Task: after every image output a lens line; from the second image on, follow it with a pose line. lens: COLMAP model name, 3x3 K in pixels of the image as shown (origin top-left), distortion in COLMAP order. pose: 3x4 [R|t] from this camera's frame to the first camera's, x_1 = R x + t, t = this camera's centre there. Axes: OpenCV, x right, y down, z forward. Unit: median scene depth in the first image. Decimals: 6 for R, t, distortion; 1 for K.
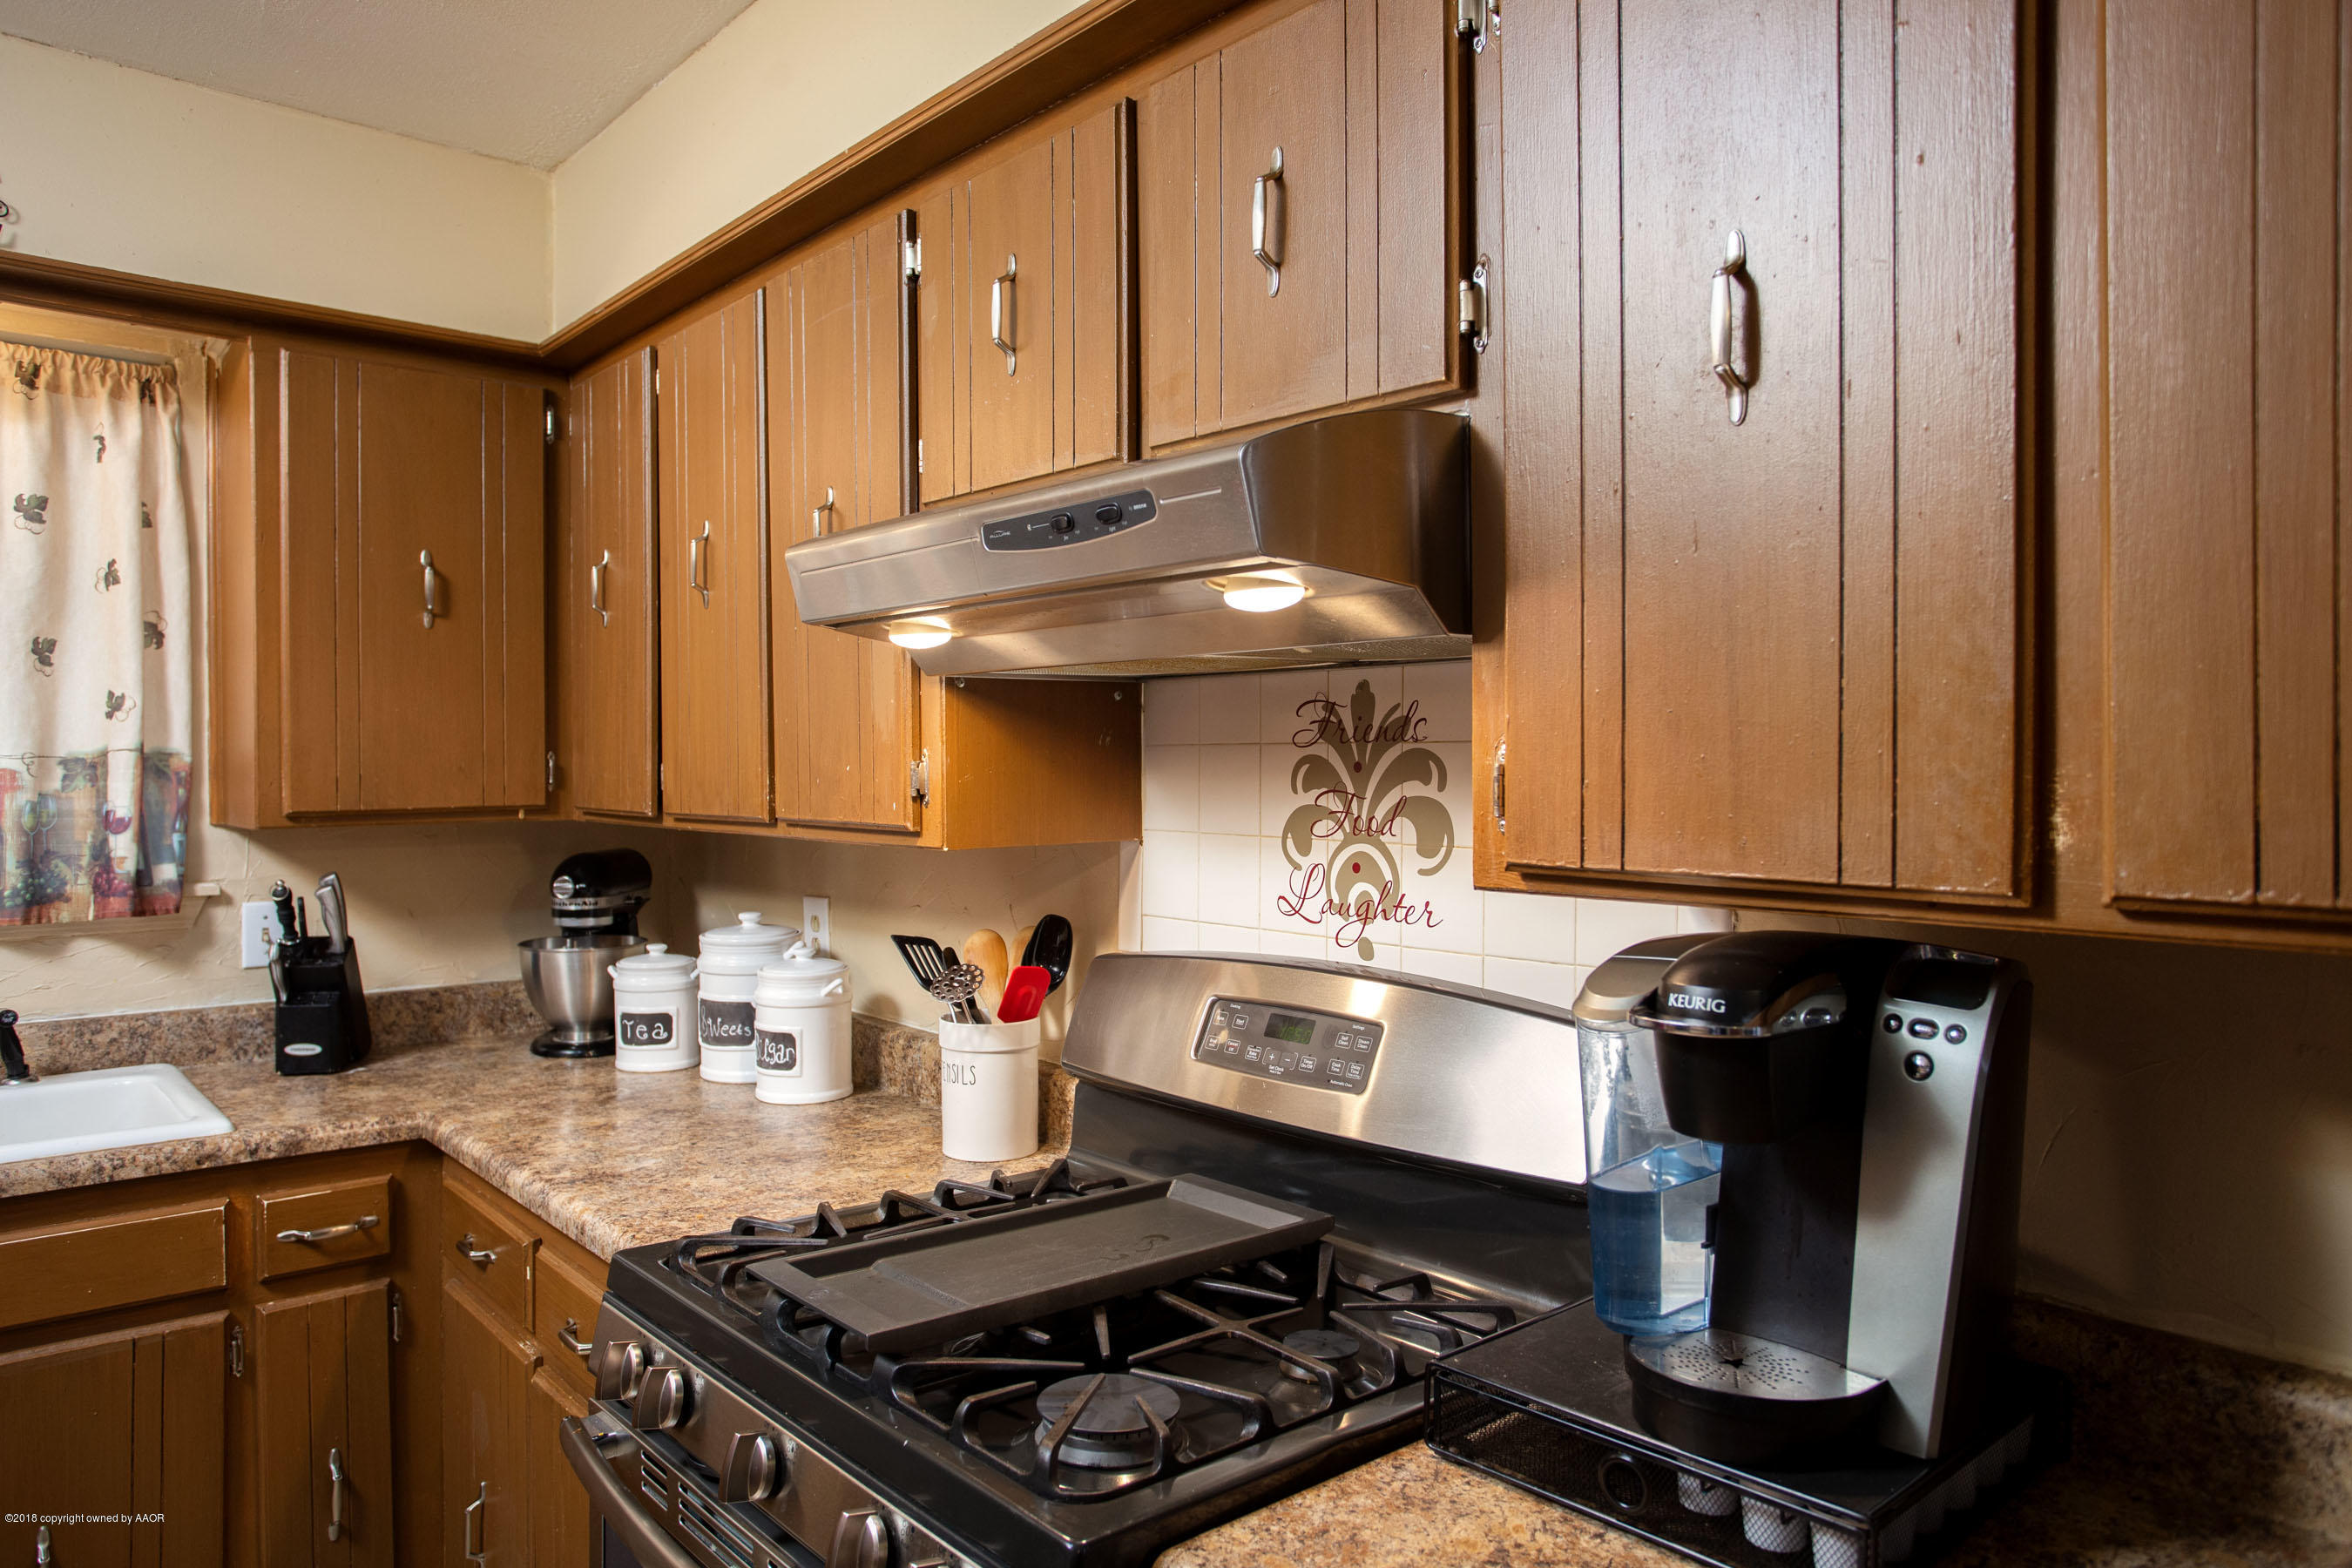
lens RADIAL K [[1546.7, 0, 1176.0], [0, 1546.7, 784.0], [0, 0, 1]] dist [-0.024952, 0.031040]
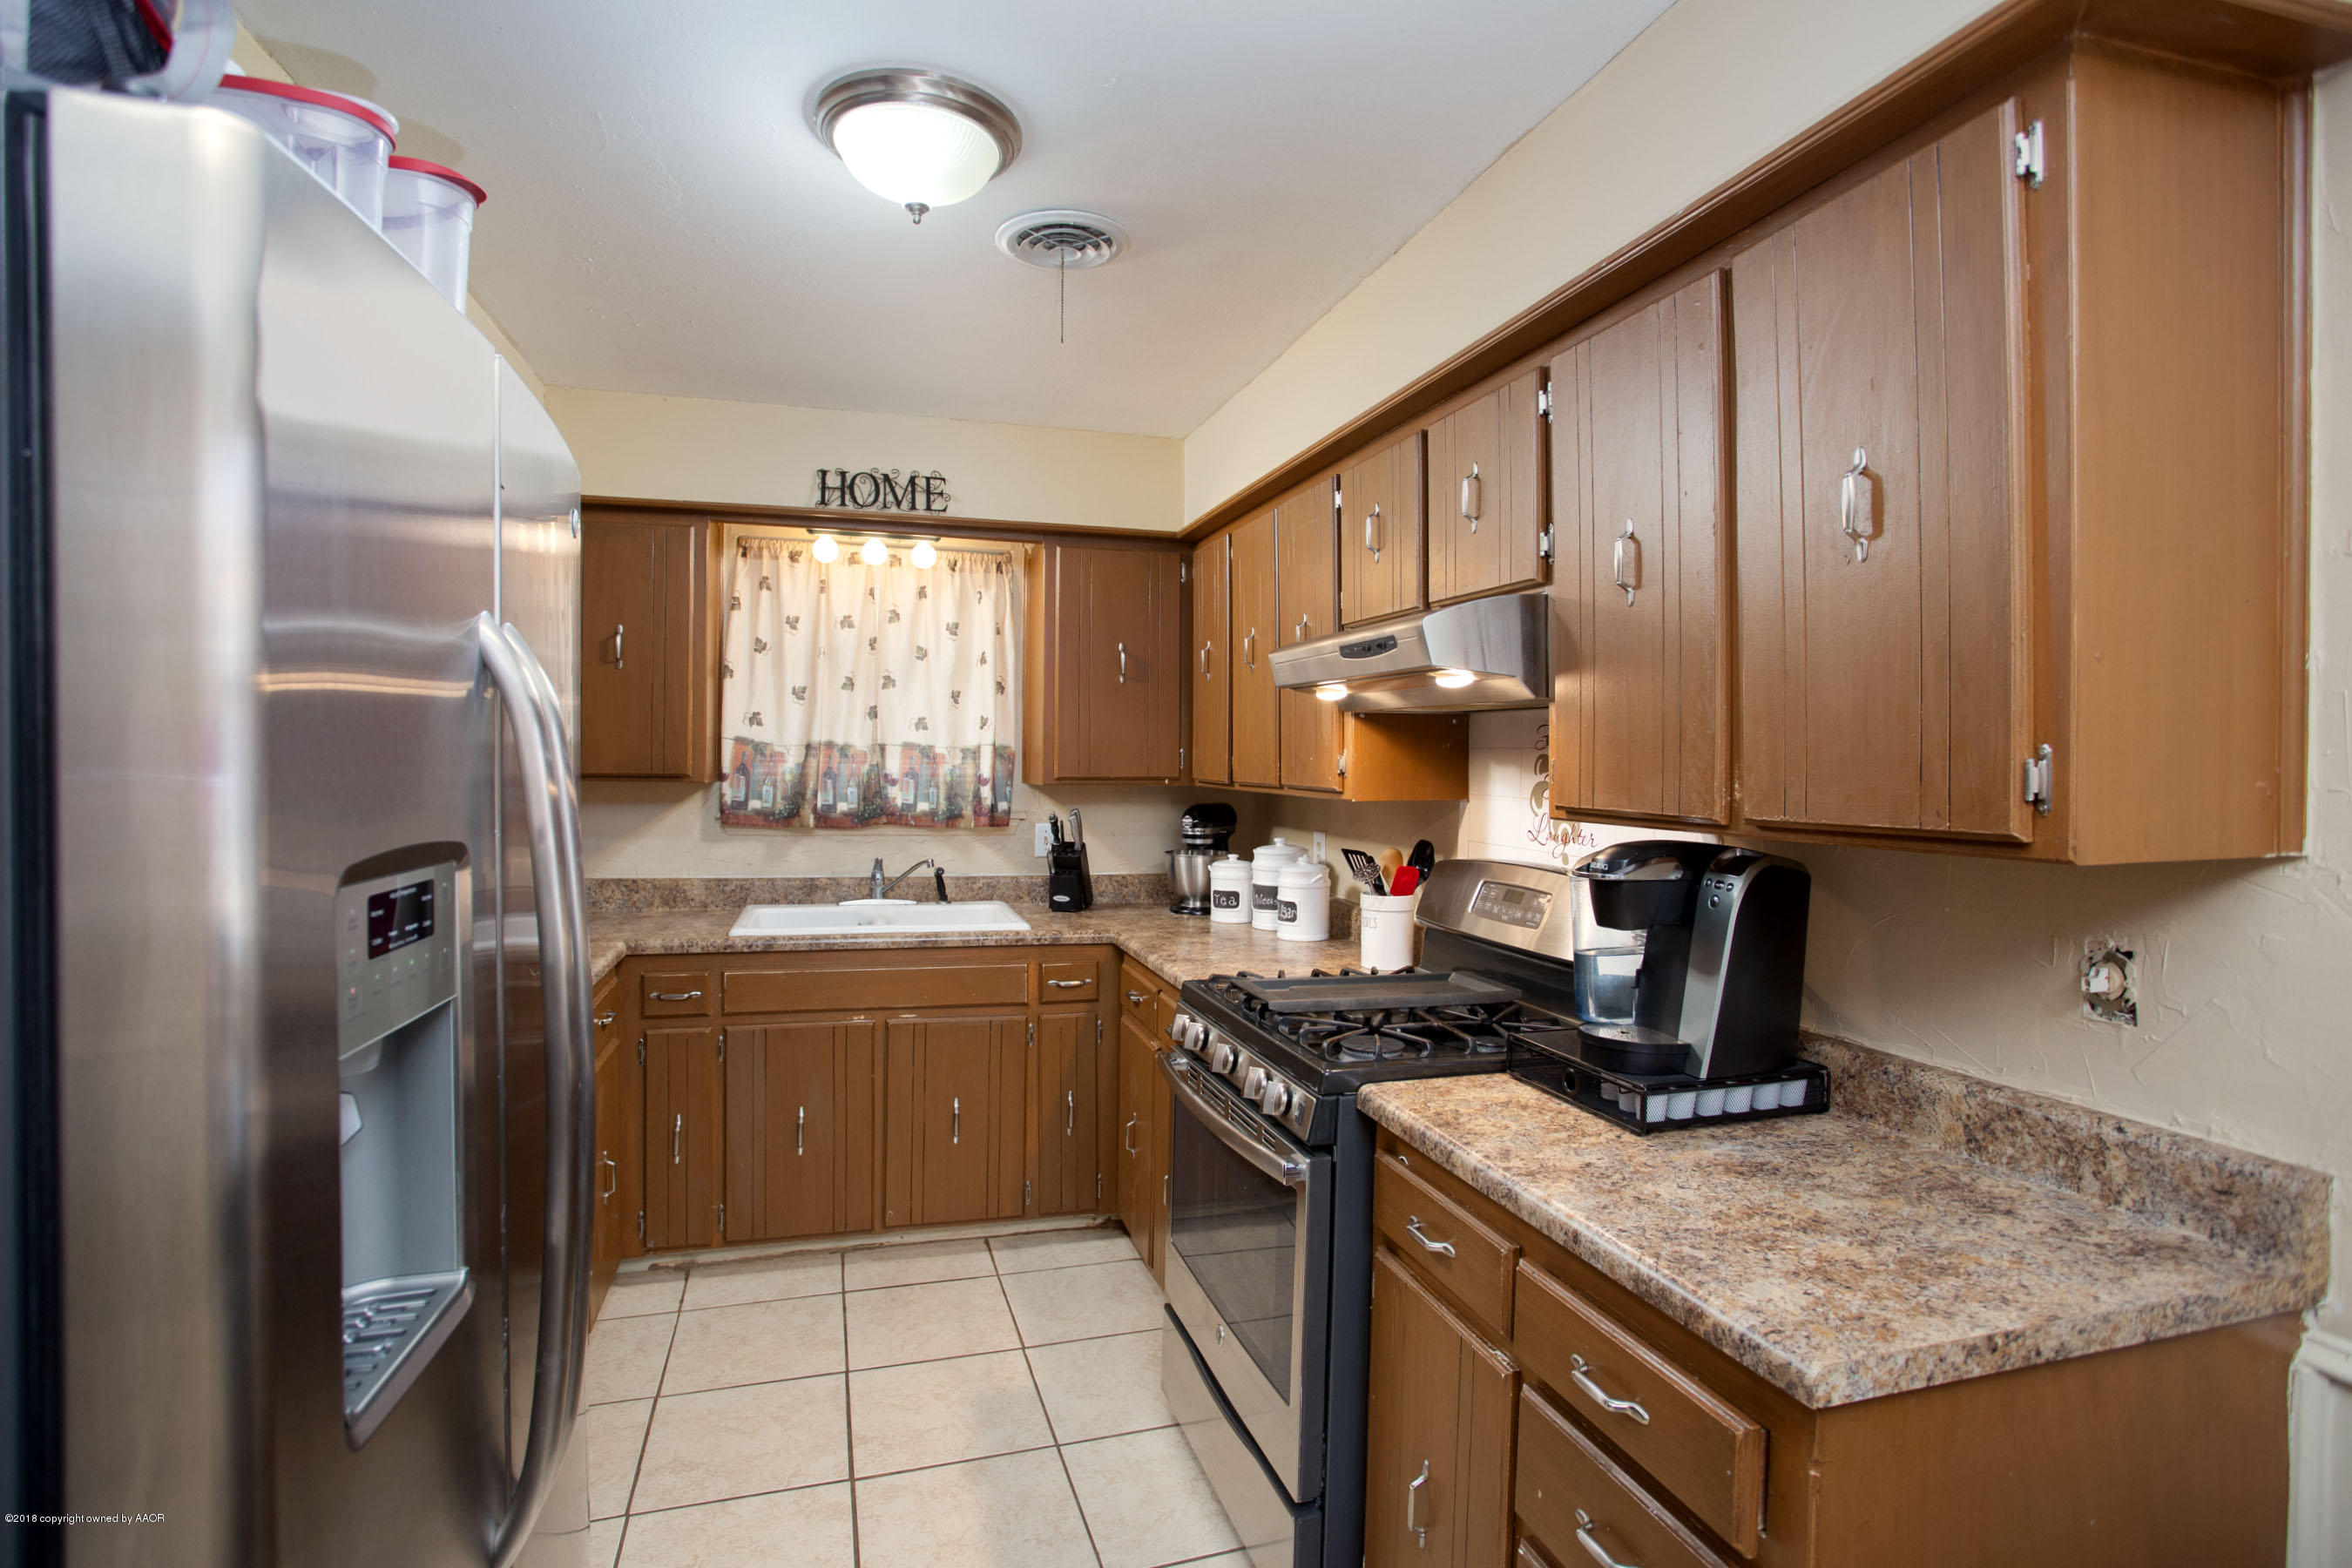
lens RADIAL K [[1189.5, 0, 1176.2], [0, 1189.5, 758.4], [0, 0, 1]] dist [-0.048476, 0.000953]
pose [[0.911193, 0.011825, -0.411810, 0.196324], [-0.016347, 0.999839, -0.007459, 0.003274], [0.411655, 0.013528, 0.911239, -0.336469]]
